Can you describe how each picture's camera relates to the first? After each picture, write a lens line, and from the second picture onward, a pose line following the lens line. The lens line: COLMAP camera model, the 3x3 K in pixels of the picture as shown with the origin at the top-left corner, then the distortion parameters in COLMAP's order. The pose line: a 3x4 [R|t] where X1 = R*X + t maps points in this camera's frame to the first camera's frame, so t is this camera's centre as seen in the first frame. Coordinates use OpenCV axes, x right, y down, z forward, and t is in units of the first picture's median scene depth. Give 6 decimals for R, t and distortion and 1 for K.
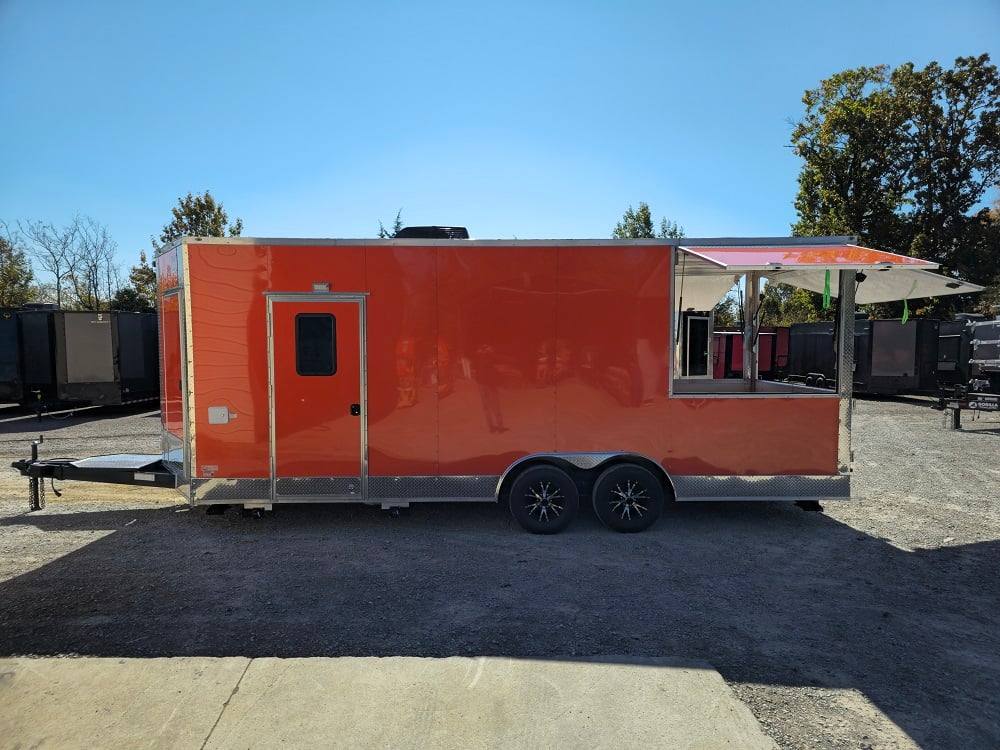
lens RADIAL K [[656.3, 0, 501.7], [0, 656.3, 391.3], [0, 0, 1]] dist [0.055305, -0.038786]
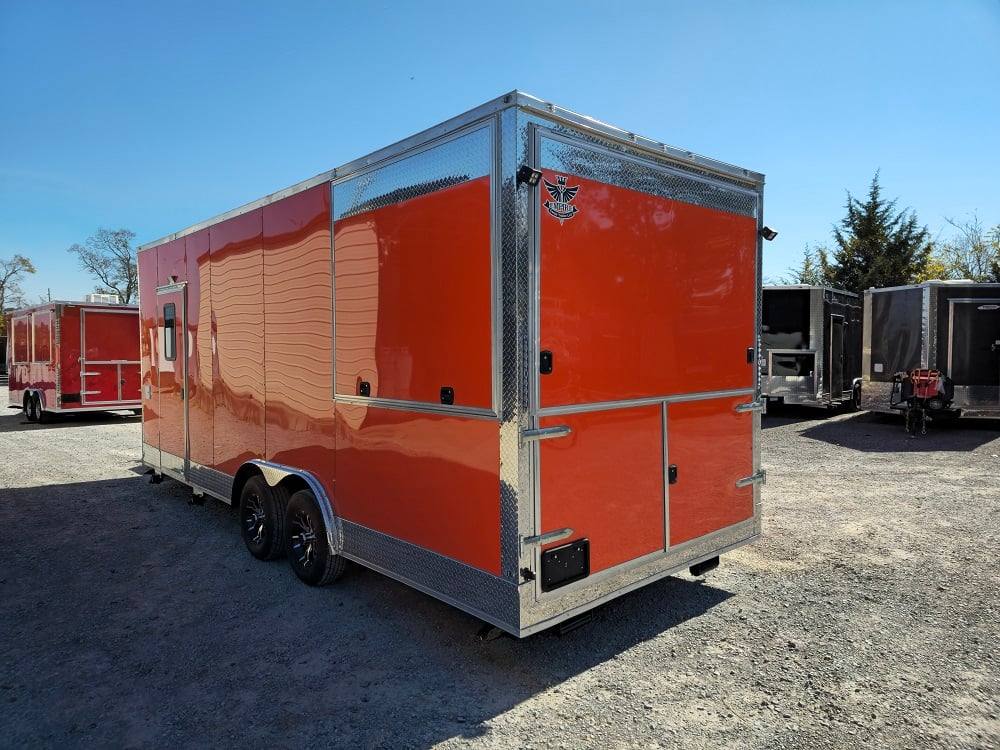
lens RADIAL K [[656.3, 0, 489.5], [0, 656.3, 364.7], [0, 0, 1]] dist [0.055305, -0.038786]
pose [[0.651501, 0.019740, -0.758391, 0.841615], [-0.047421, 0.998766, -0.014740, -0.024356], [0.757164, 0.045567, 0.651633, 0.638904]]
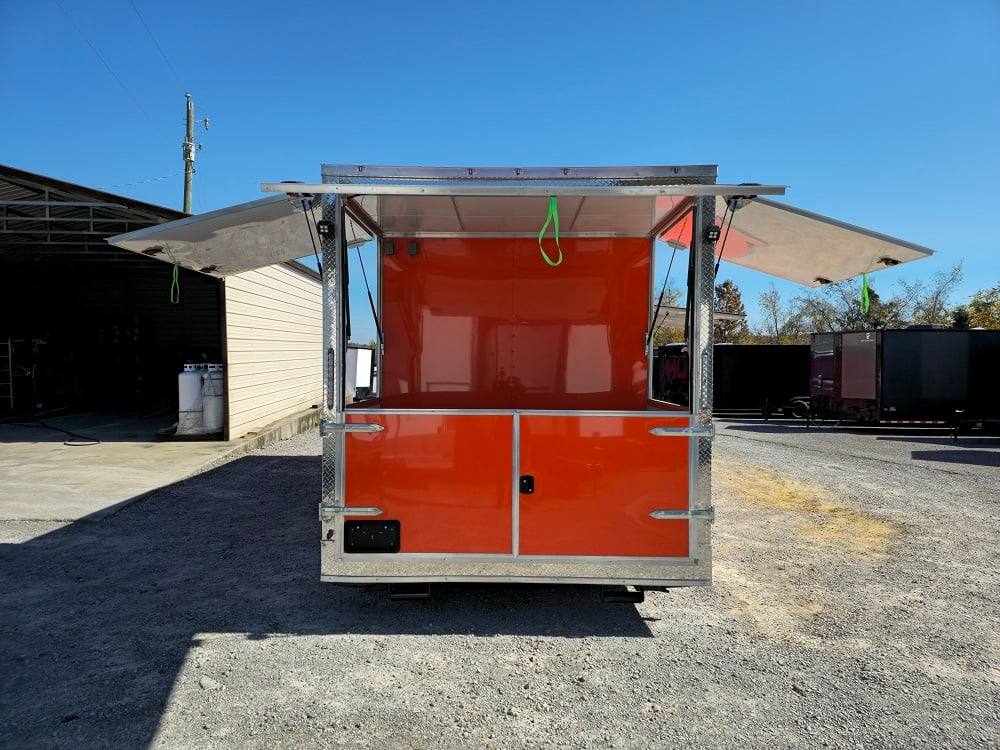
lens RADIAL K [[656.3, 0, 504.7], [0, 656.3, 371.6], [0, 0, 1]] dist [0.055305, -0.038786]
pose [[-0.029469, 0.006979, -0.999541, 1.103896], [-0.078439, 0.996876, 0.009273, -0.049955], [0.996483, 0.078677, -0.028830, 1.134745]]
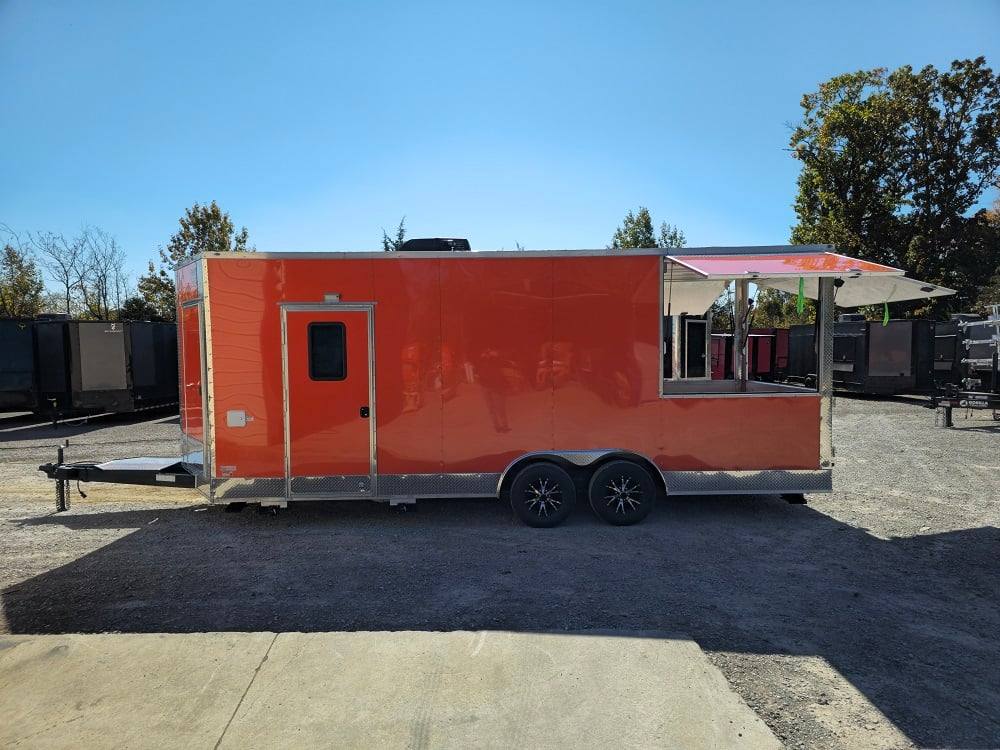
lens RADIAL K [[656.3, 0, 502.7], [0, 656.3, 391.9], [0, 0, 1]] dist [0.055305, -0.038786]
pose [[0.999938, -0.009975, -0.005016, 0.006286], [0.009946, 0.999934, -0.005770, 0.003446], [0.005073, 0.005720, 0.999971, -0.060200]]
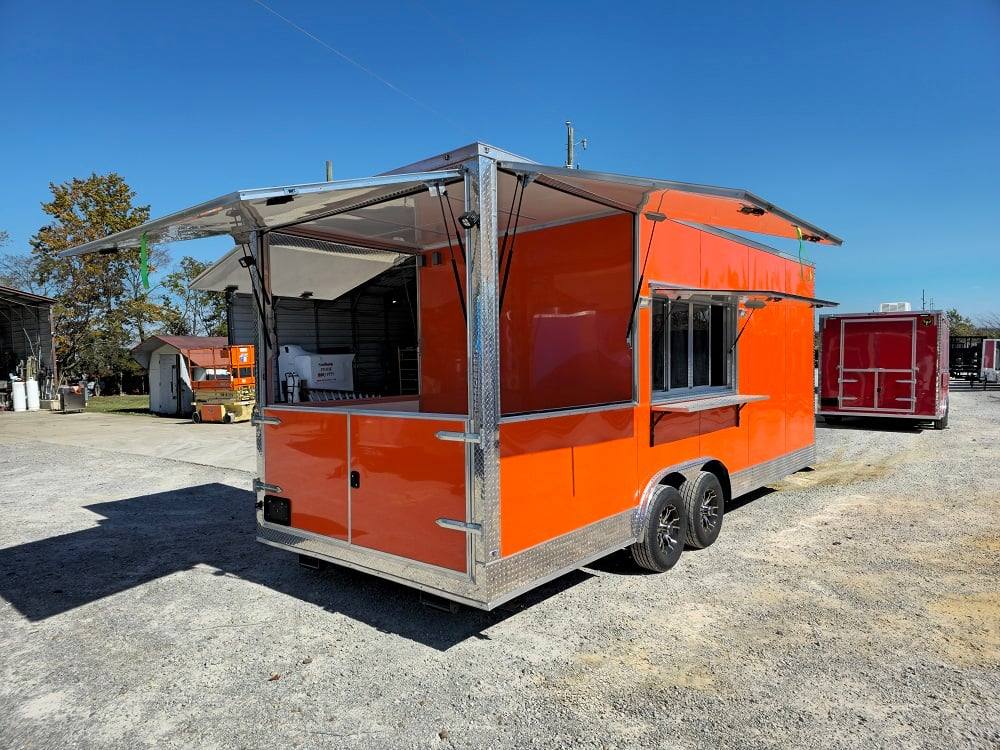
lens RADIAL K [[656.3, 0, 496.5], [0, 656.3, 384.6], [0, 0, 1]] dist [0.055305, -0.038786]
pose [[-0.663225, 0.035899, -0.747558, 0.889092], [-0.035128, 0.996255, 0.079007, -0.089955], [0.747595, 0.078659, -0.659480, 1.661128]]
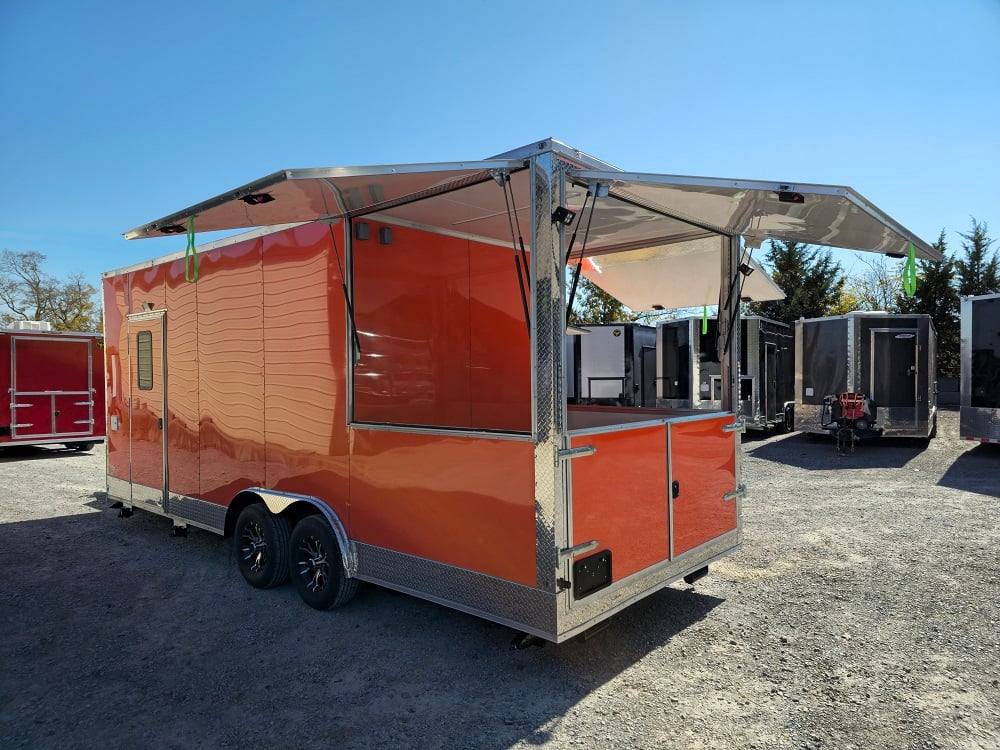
lens RADIAL K [[656.3, 0, 499.1], [0, 656.3, 381.1], [0, 0, 1]] dist [0.055305, -0.038786]
pose [[0.733516, 0.002016, -0.679669, 0.813785], [-0.036955, 0.998635, -0.036920, -0.018247], [0.678667, 0.052198, 0.732589, 0.560665]]
